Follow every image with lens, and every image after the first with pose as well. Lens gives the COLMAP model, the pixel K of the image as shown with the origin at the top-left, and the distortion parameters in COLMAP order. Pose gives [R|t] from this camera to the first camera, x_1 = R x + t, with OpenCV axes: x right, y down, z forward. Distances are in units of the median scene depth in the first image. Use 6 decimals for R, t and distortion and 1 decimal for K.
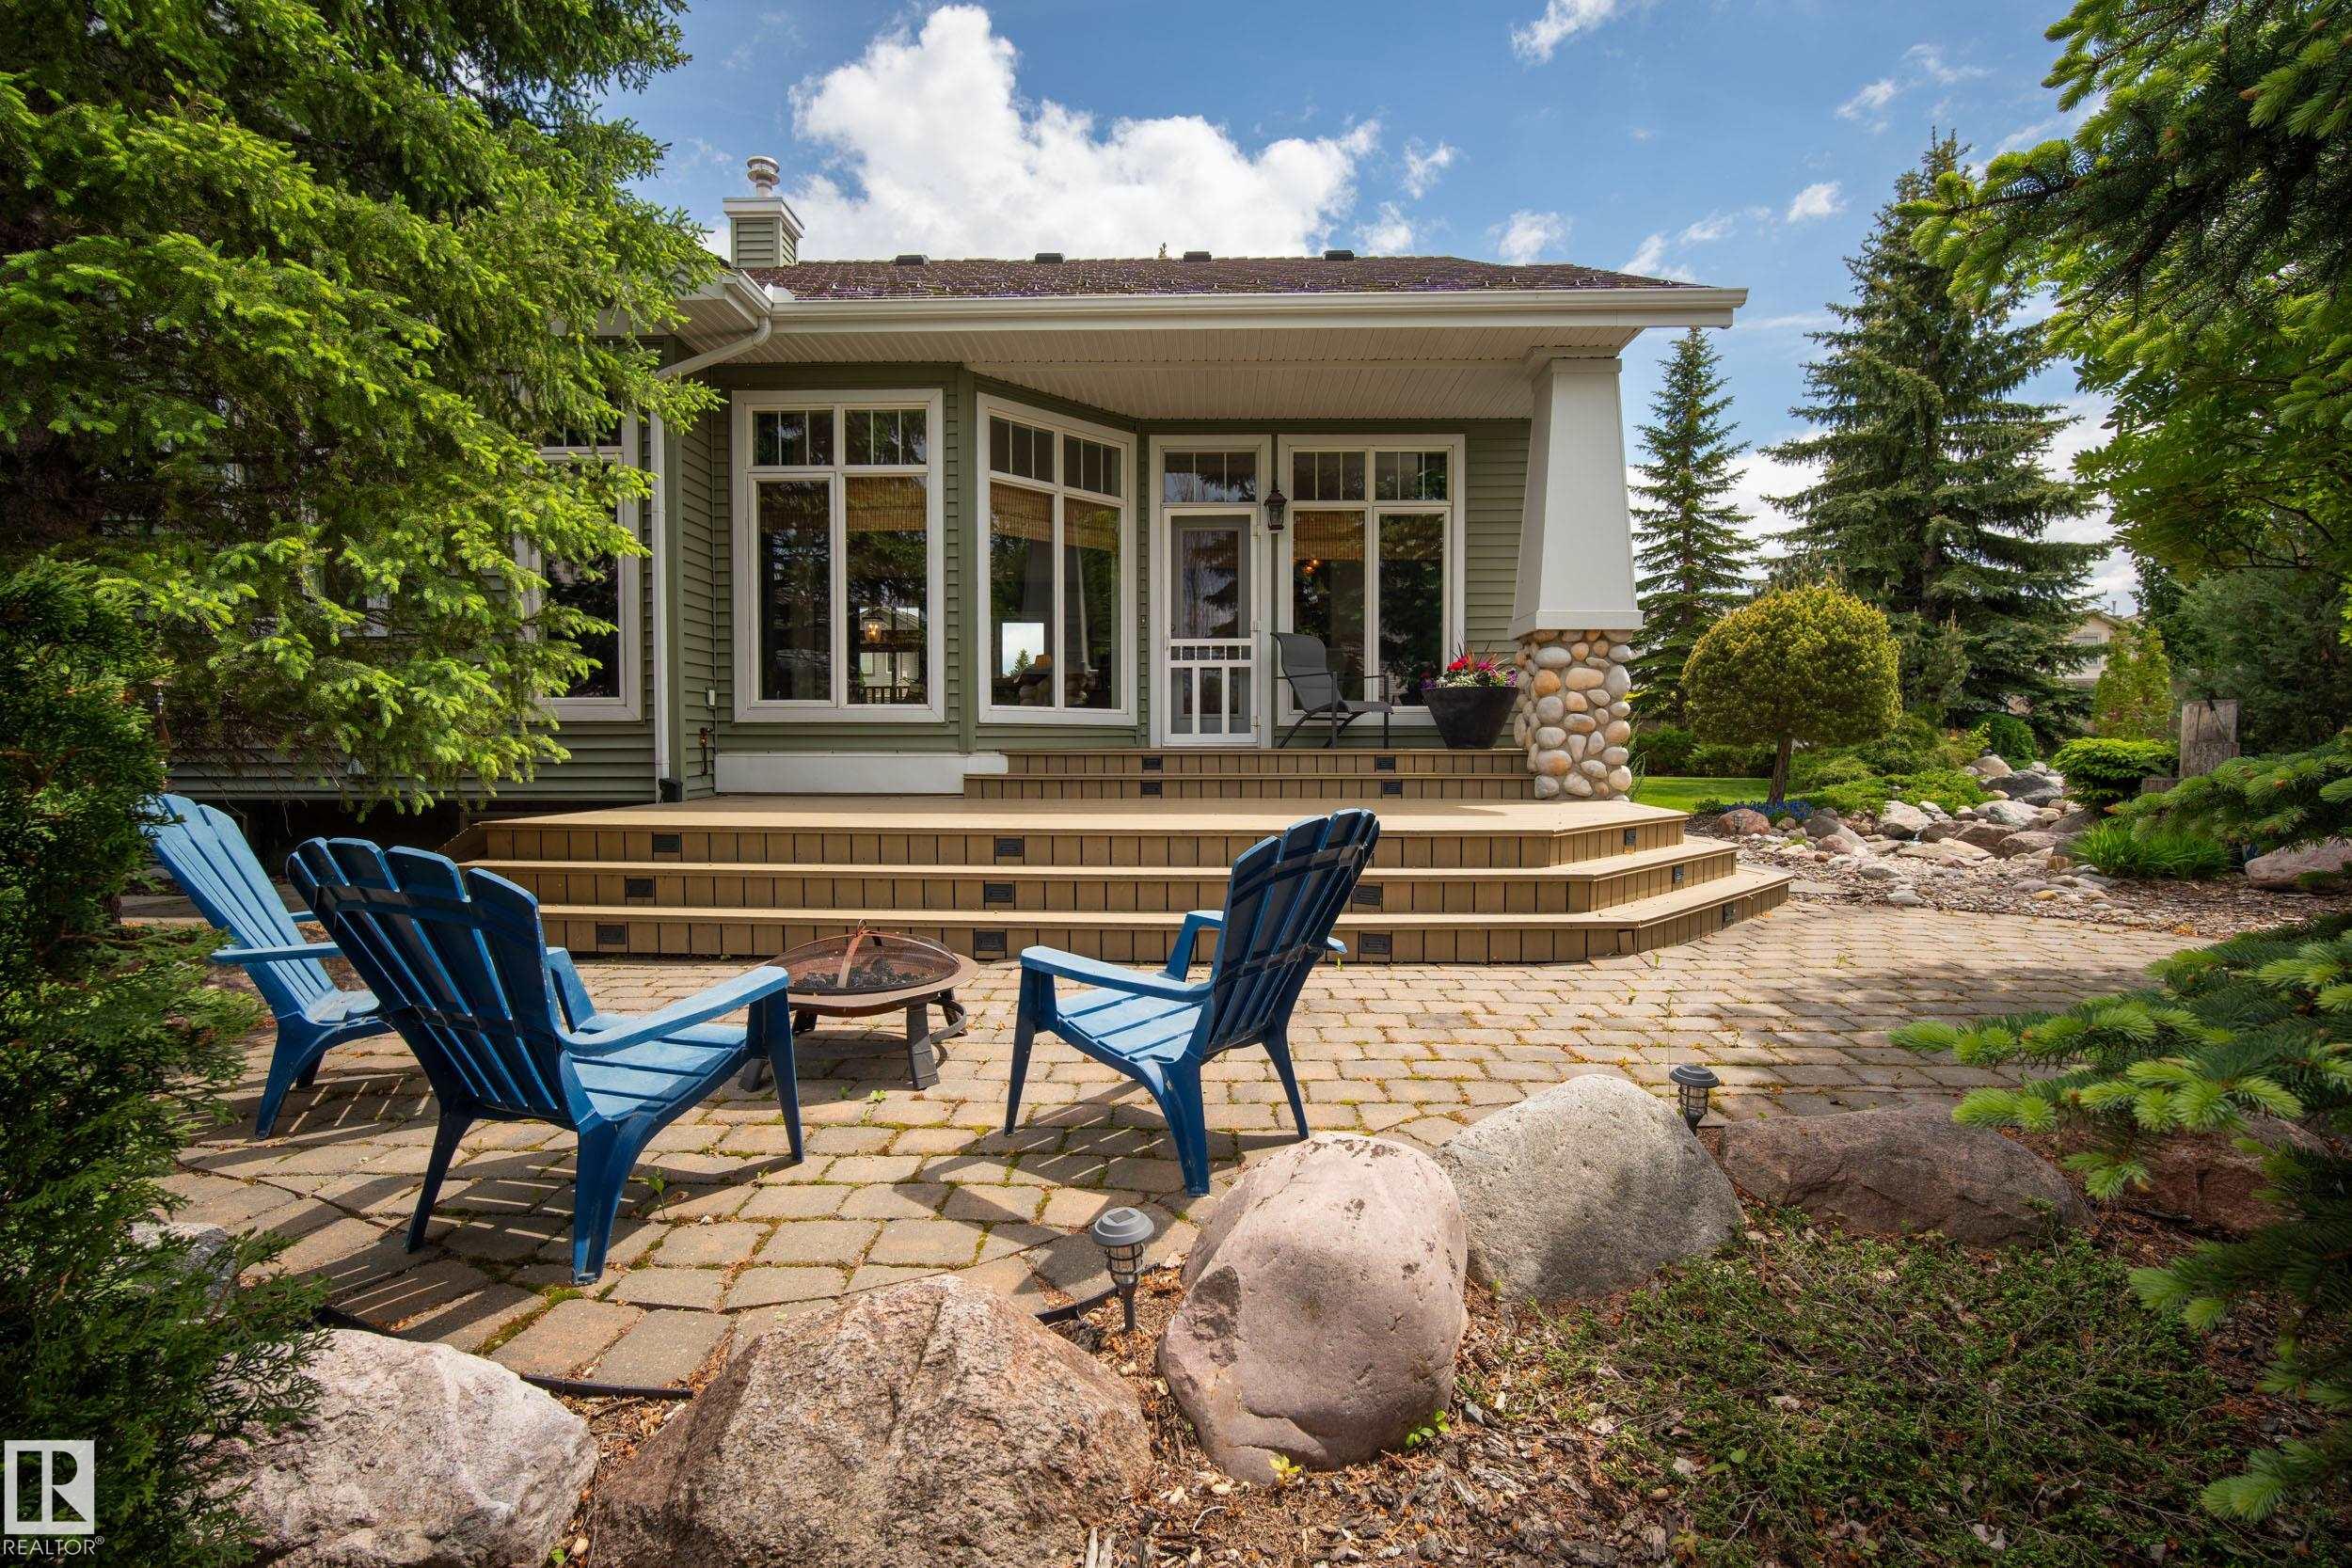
lens RADIAL K [[1037.3, 0, 1176.0], [0, 1037.3, 777.8], [0, 0, 1]] dist [-0.000979, 0.000030]
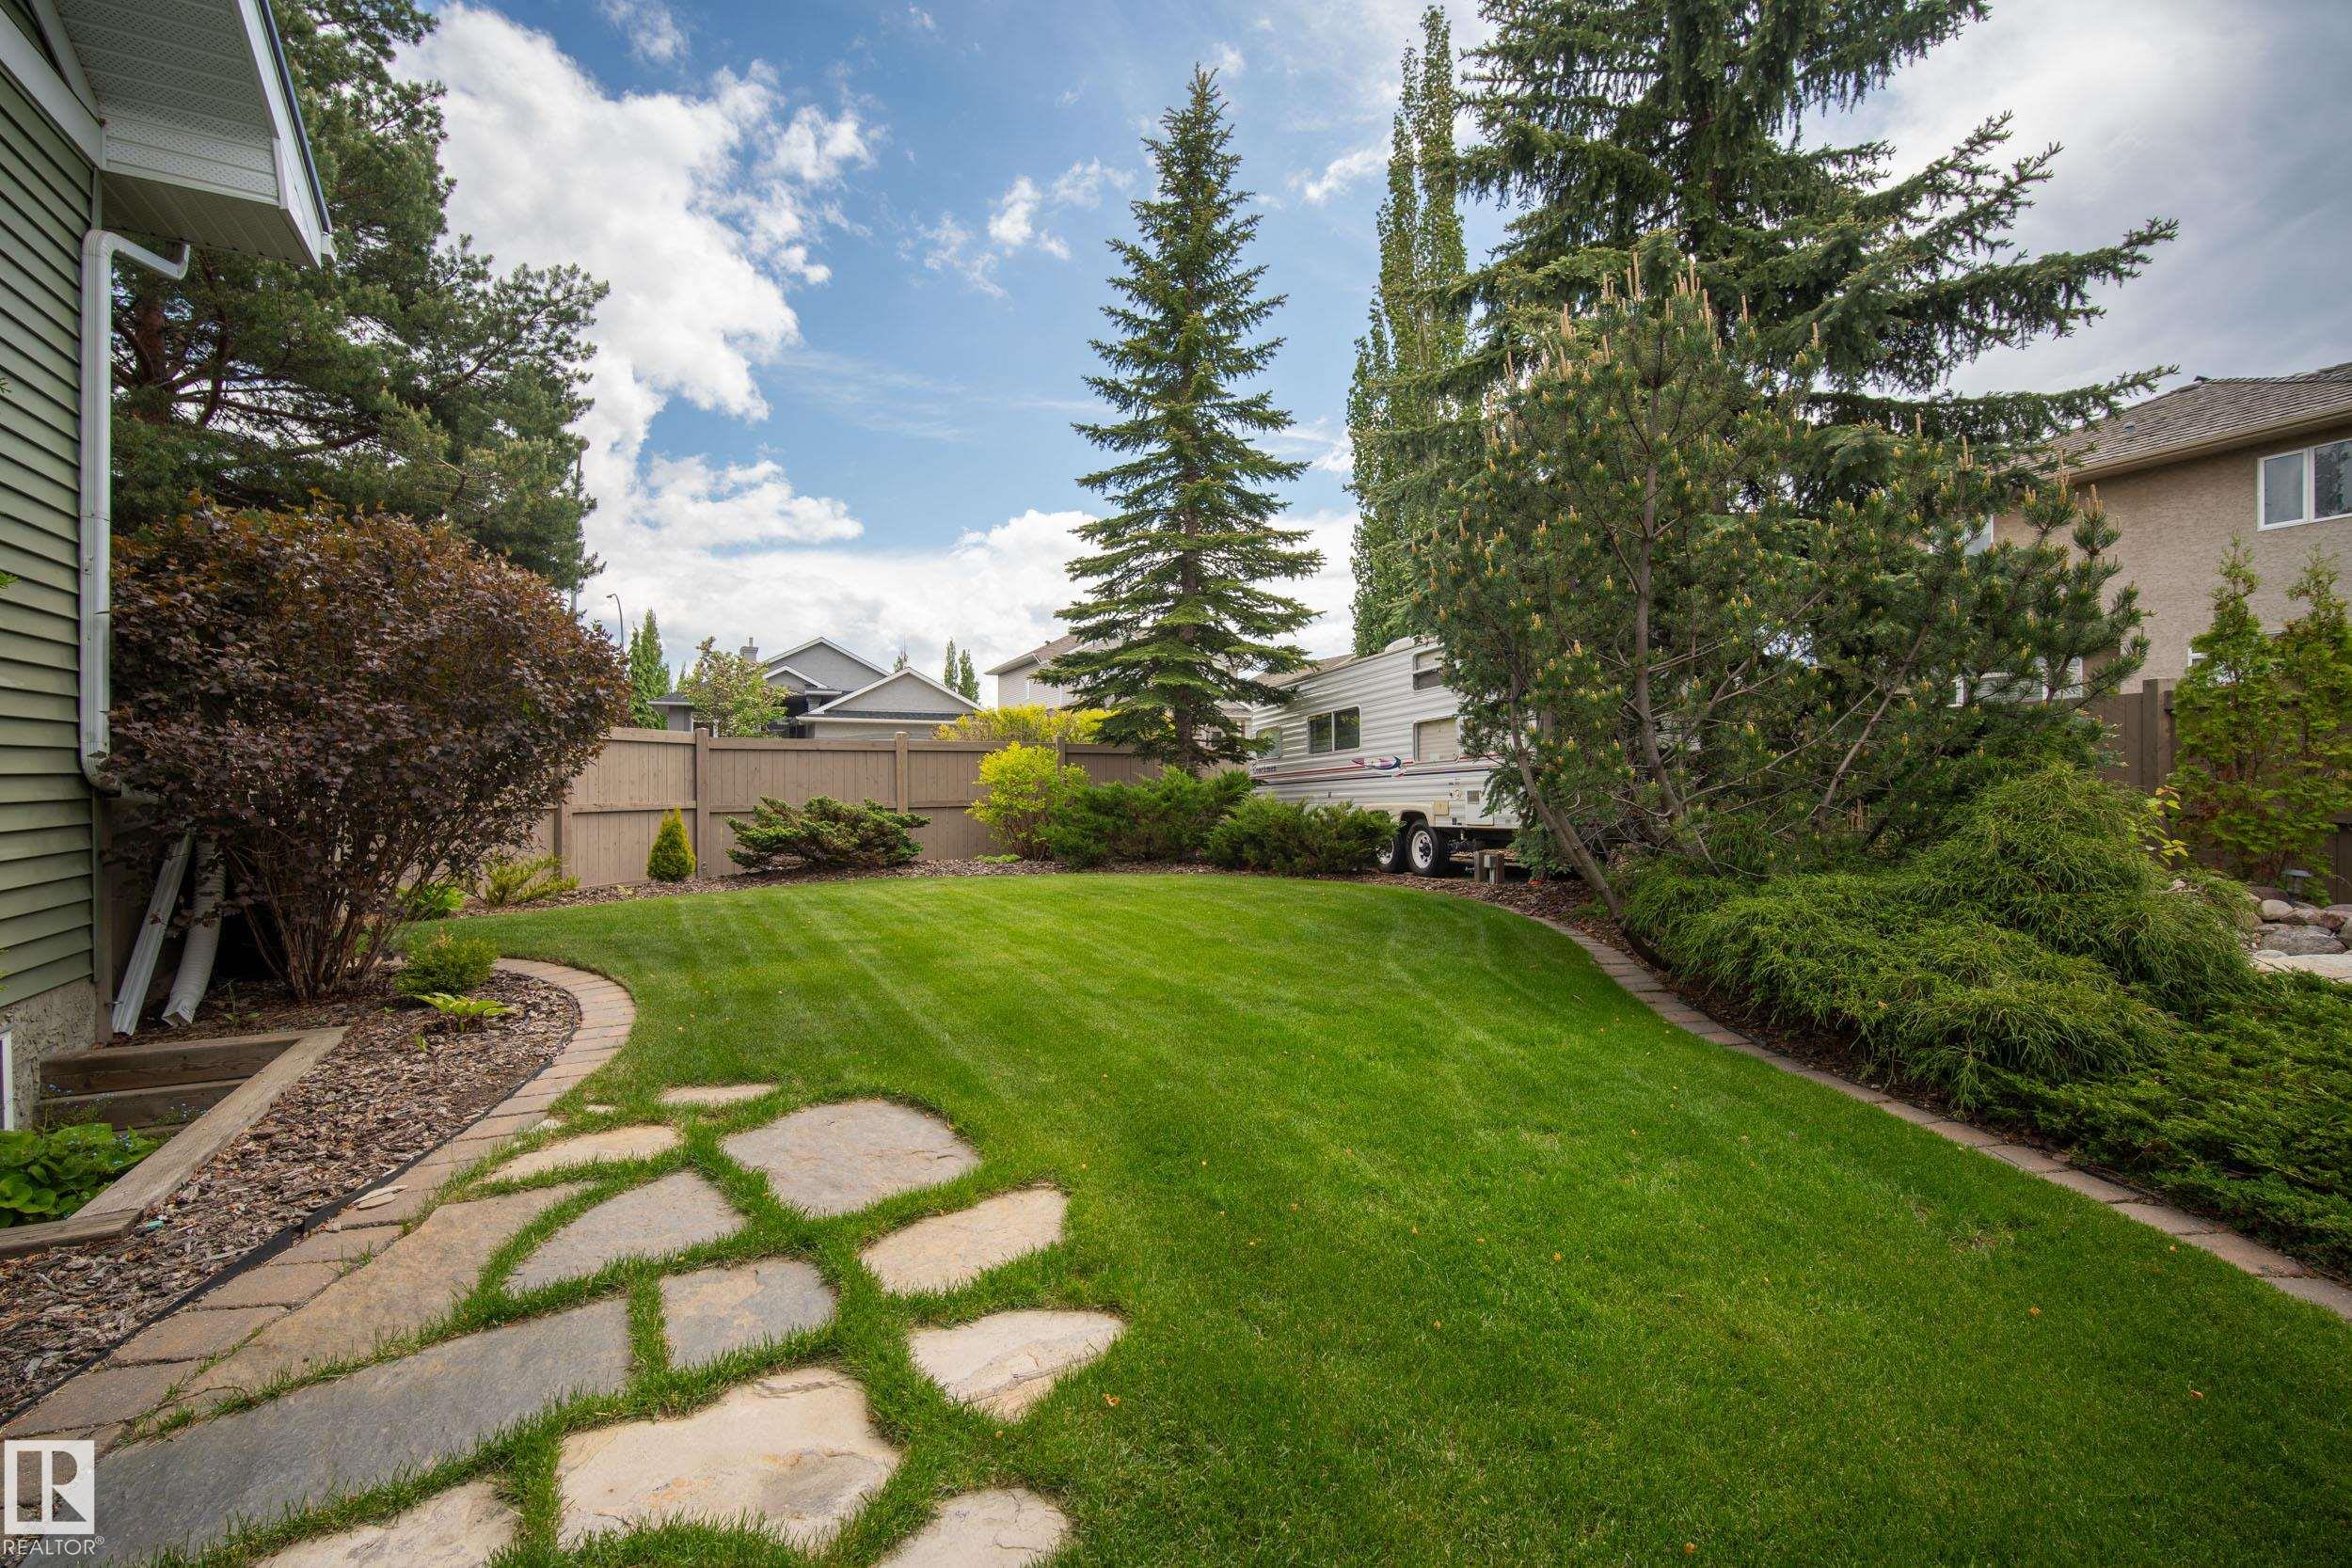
lens RADIAL K [[1037.3, 0, 1176.0], [0, 1037.3, 777.8], [0, 0, 1]] dist [-0.000979, 0.000030]
pose [[0.866535, 0.005557, 0.499086, 0.349339], [0.009049, 0.999599, -0.026840, -0.054037], [-0.499035, 0.027774, 0.866137, 0.898144]]
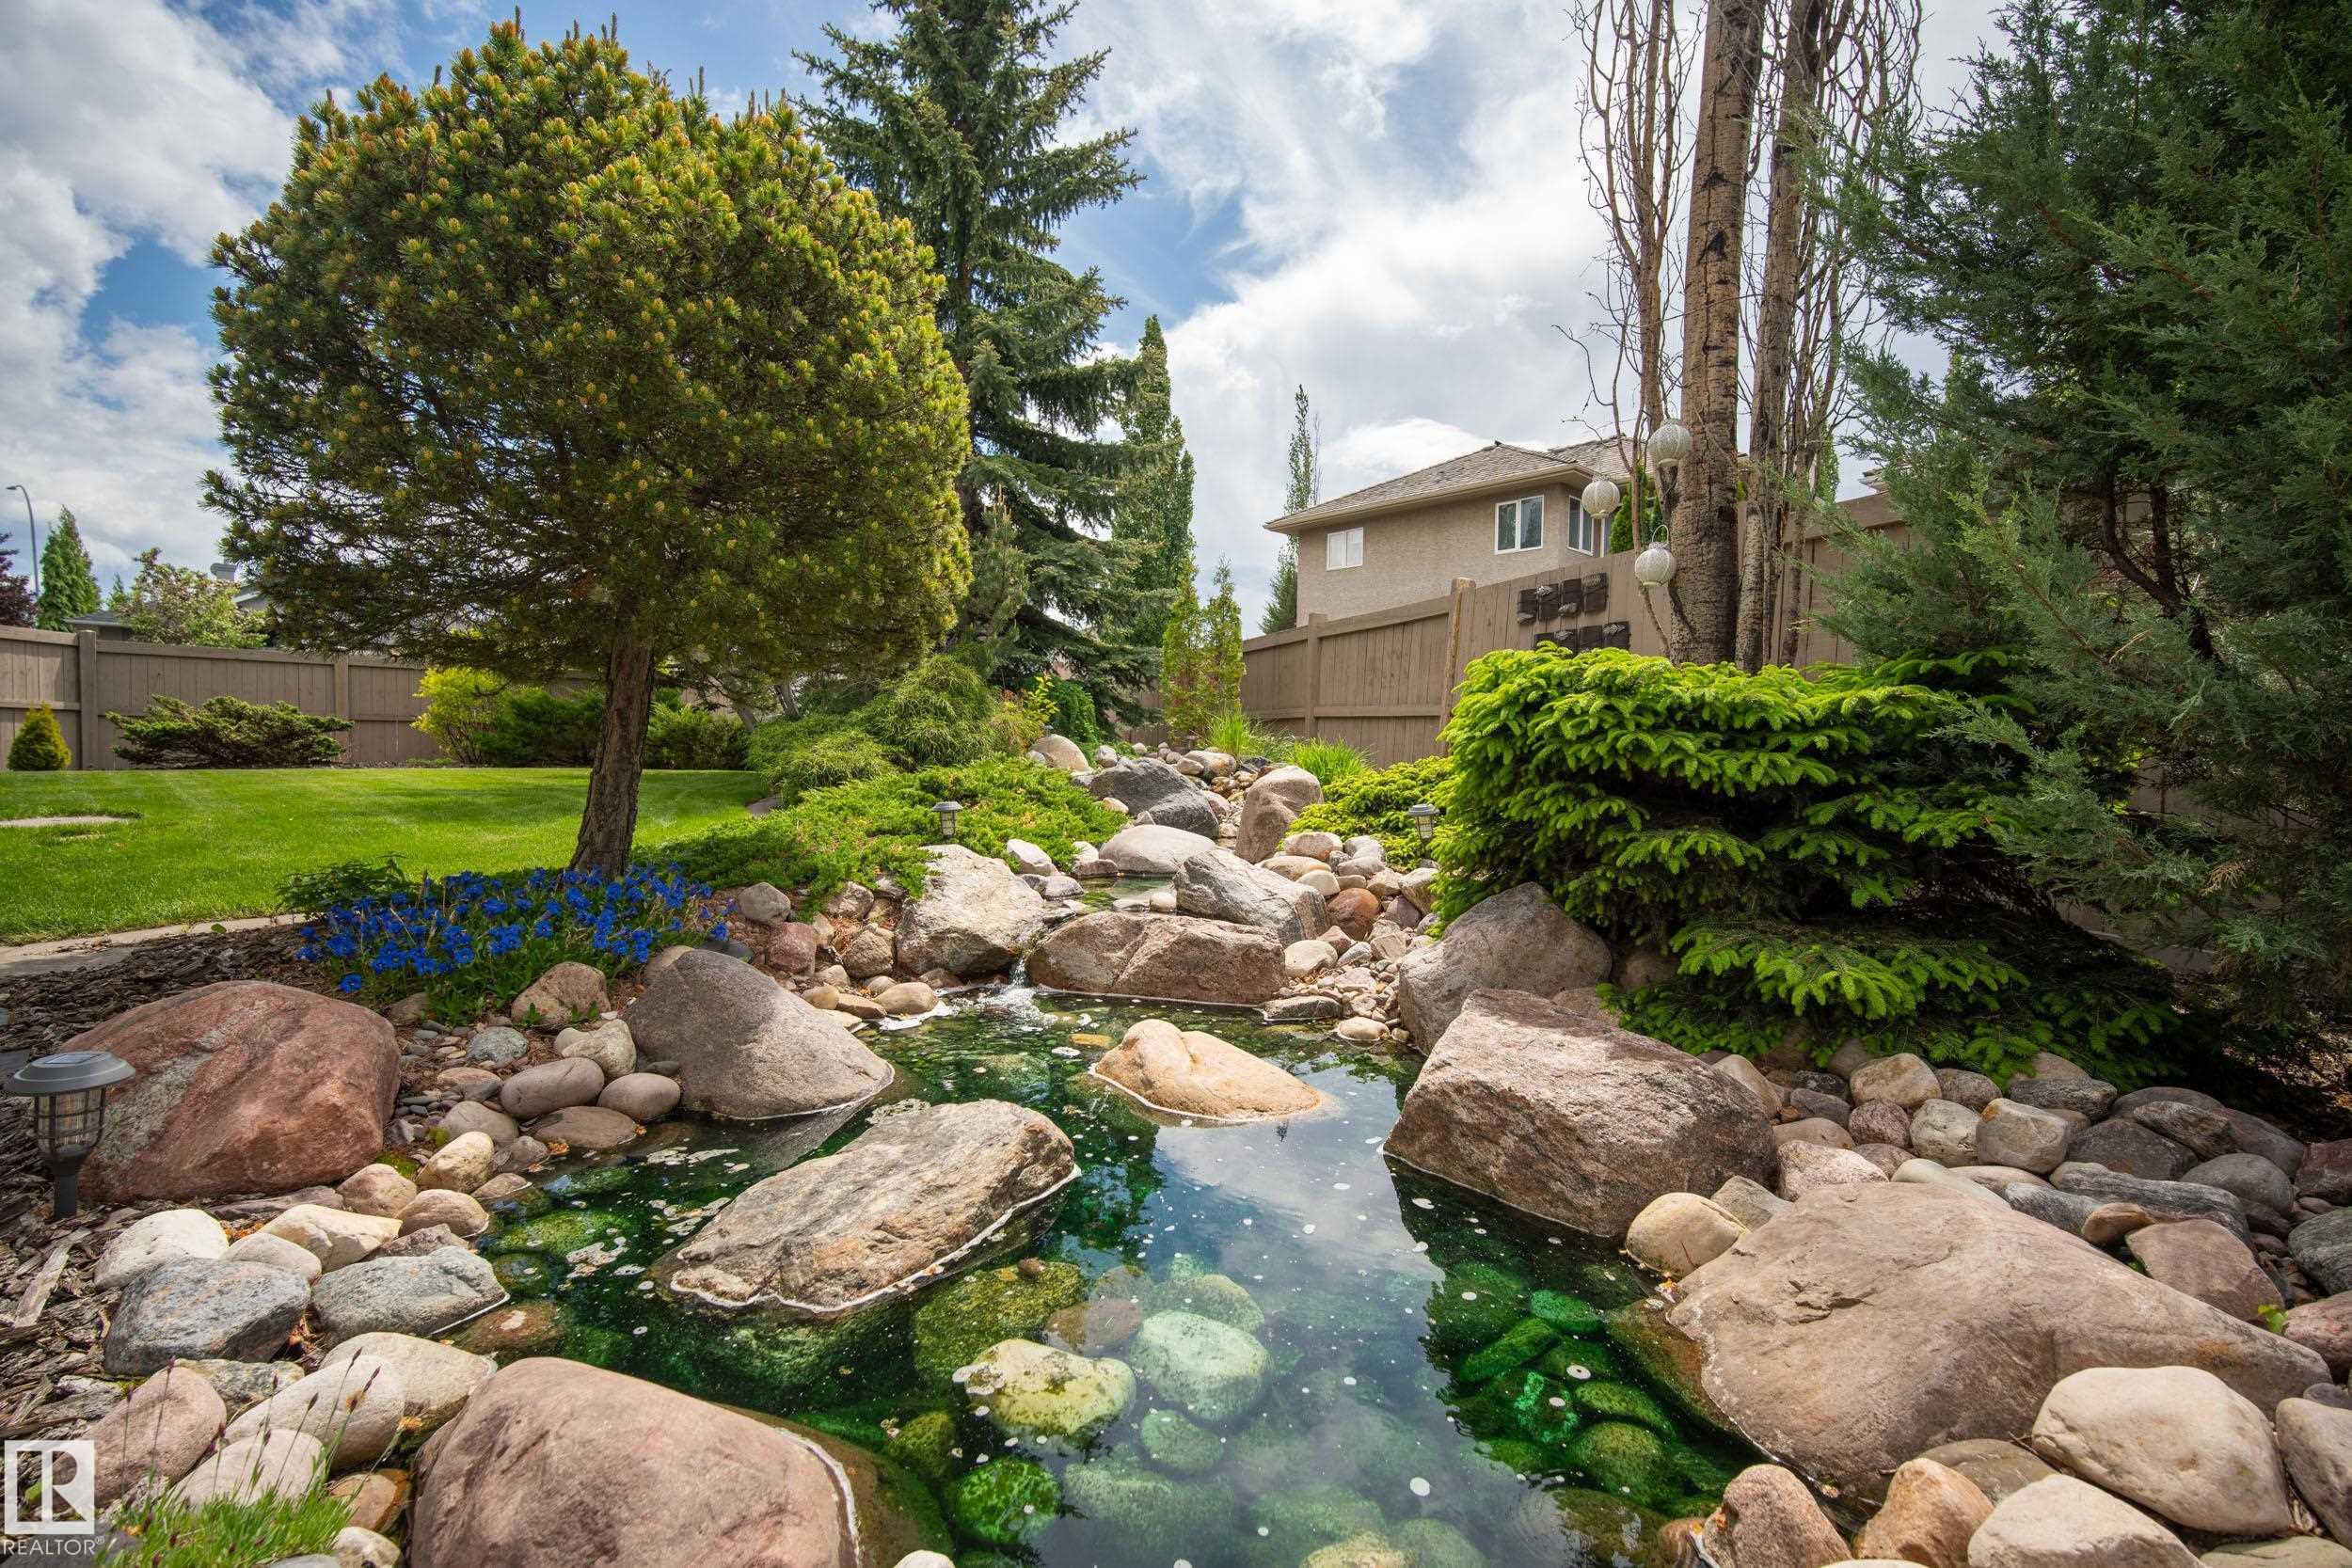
lens RADIAL K [[1017.6, 0, 1178.5], [0, 1017.6, 766.3], [0, 0, 1]] dist [-0.002232, -0.000020]
pose [[0.645870, -0.002944, 0.763442, 0.381228], [0.003480, 0.999994, 0.000912, -0.002999], [-0.763439, 0.002068, 0.645876, 0.569865]]
